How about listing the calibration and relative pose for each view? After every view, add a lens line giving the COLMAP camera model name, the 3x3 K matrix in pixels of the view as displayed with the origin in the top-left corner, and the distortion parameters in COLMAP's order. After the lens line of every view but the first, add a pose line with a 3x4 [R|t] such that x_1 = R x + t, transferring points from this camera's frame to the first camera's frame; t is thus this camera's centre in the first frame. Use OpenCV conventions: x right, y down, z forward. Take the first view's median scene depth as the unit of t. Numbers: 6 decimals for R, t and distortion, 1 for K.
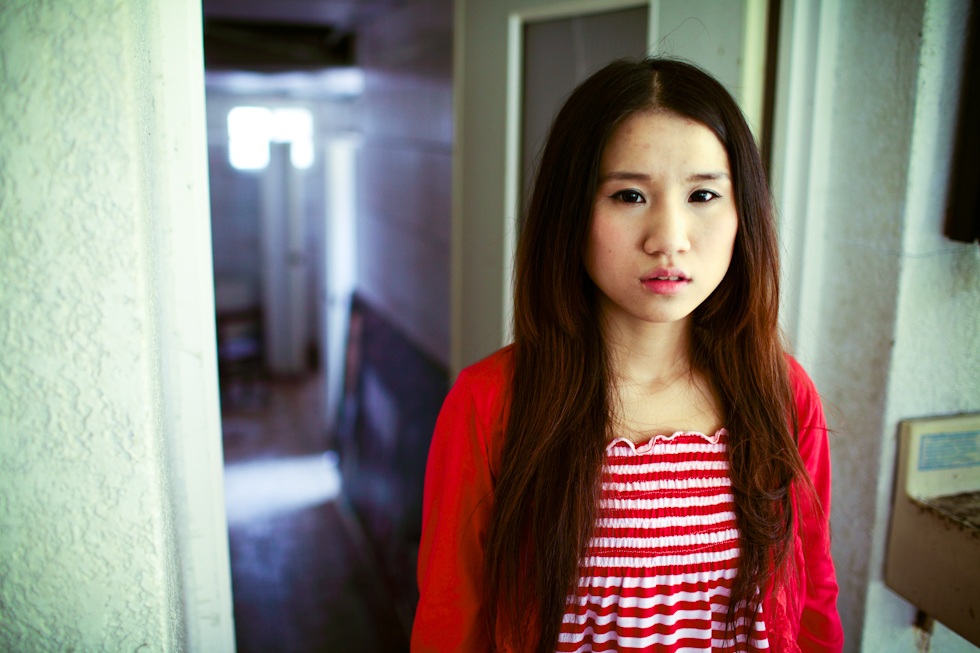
lens RADIAL K [[1010.3, 0, 489.7], [0, 1010.3, 329.4], [0, 0, 1]] dist [-0.017297, 0.000000]
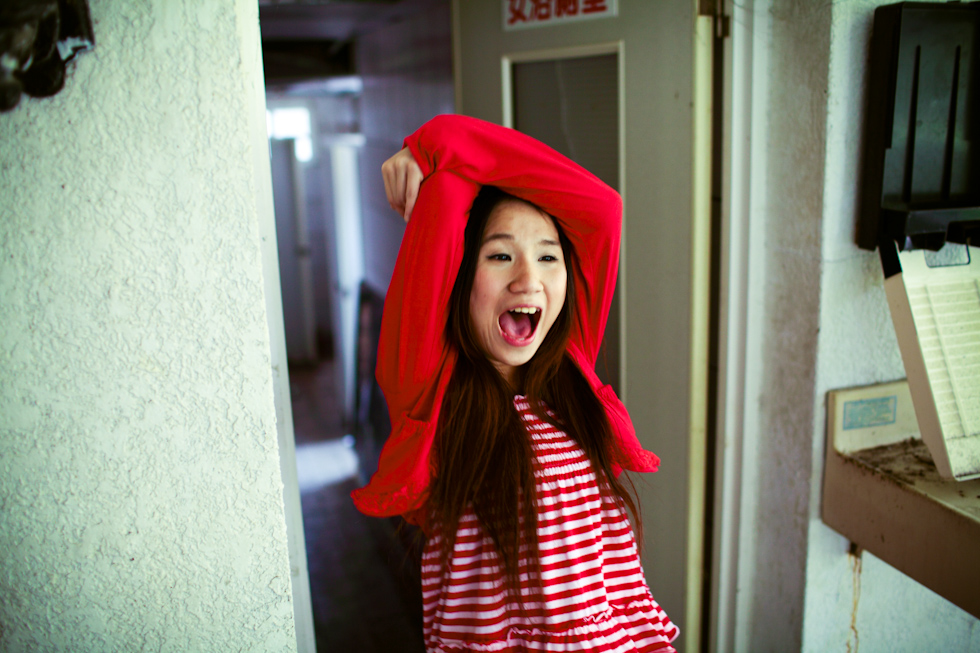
lens RADIAL K [[1010.3, 0, 490.6], [0, 1010.3, 325.9], [0, 0, 1]] dist [-0.017297, 0.000000]
pose [[0.998931, -0.046224, -0.000132, -0.010590], [0.046215, 0.998688, 0.022068, -0.040845], [-0.000889, -0.022050, 0.999756, -0.276216]]
